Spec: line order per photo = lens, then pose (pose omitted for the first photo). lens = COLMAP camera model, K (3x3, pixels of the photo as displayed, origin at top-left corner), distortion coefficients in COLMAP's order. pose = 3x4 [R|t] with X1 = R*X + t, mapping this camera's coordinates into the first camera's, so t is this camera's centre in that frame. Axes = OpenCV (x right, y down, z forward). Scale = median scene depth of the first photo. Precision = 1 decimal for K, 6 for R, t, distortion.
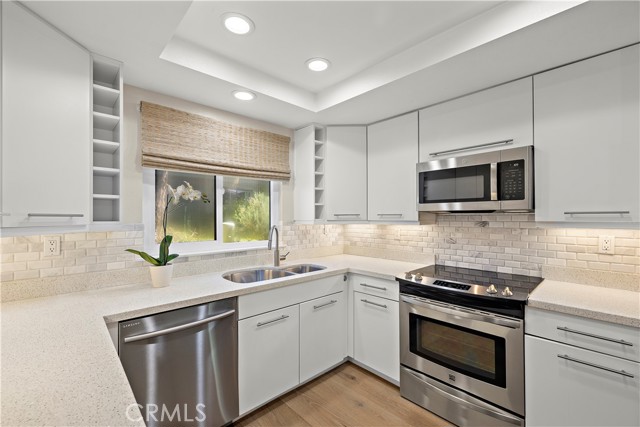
lens RADIAL K [[271.0, 0, 320.8], [0, 271.0, 215.4], [0, 0, 1]] dist [-0.003968, -0.000314]
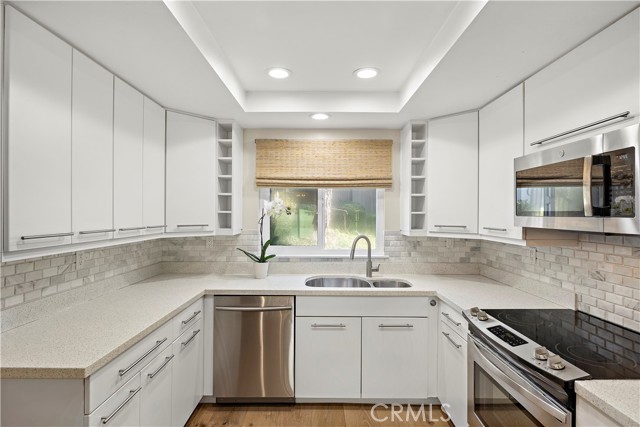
lens RADIAL K [[321.6, 0, 317.5], [0, 321.6, 213.9], [0, 0, 1]] dist [-0.004911, 0.001107]
pose [[0.728109, 0.007667, -0.685419, 0.541213], [-0.005074, 0.999970, 0.005796, -0.049328], [0.685443, -0.000742, 0.728126, 0.037706]]
